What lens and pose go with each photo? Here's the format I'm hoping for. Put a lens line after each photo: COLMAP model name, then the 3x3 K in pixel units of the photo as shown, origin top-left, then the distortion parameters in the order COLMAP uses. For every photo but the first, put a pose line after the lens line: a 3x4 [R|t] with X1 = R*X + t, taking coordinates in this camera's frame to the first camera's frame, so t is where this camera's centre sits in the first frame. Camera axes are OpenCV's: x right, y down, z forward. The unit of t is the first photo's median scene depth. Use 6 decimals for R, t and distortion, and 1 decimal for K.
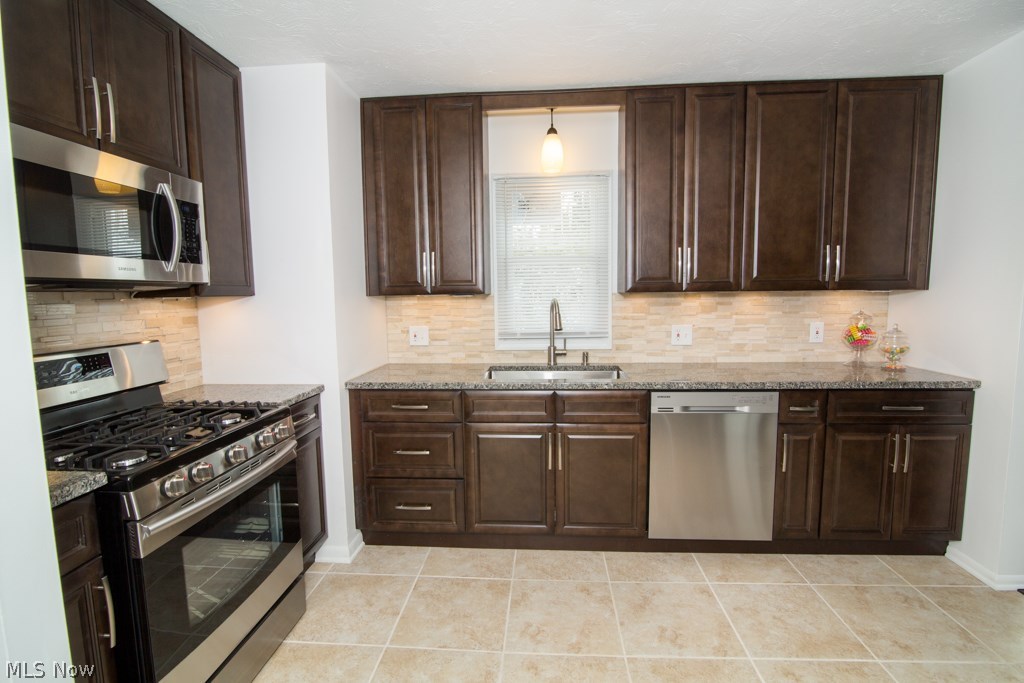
lens RADIAL K [[469.4, 0, 512.1], [0, 469.4, 343.6], [0, 0, 1]] dist [-0.005938, -0.000324]
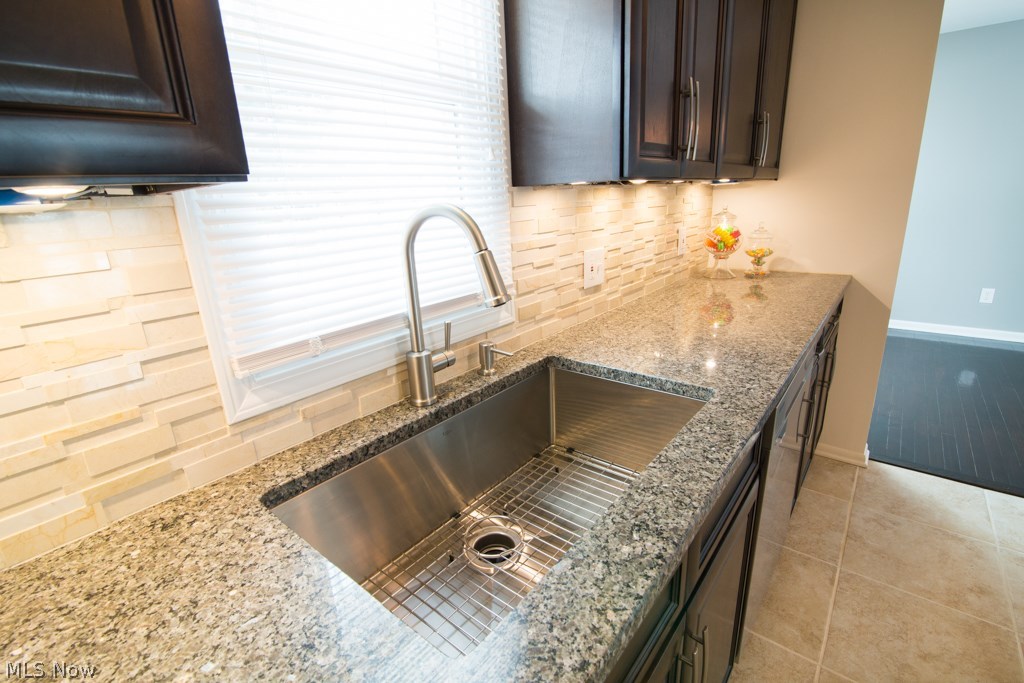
lens RADIAL K [[469.4, 0, 517.8], [0, 469.4, 337.9], [0, 0, 1]] dist [-0.005938, -0.000324]
pose [[0.575443, -0.250811, 0.778434, -0.199078], [0.127753, 0.967697, 0.217352, -0.100073], [-0.807802, -0.025626, 0.588896, 1.090051]]
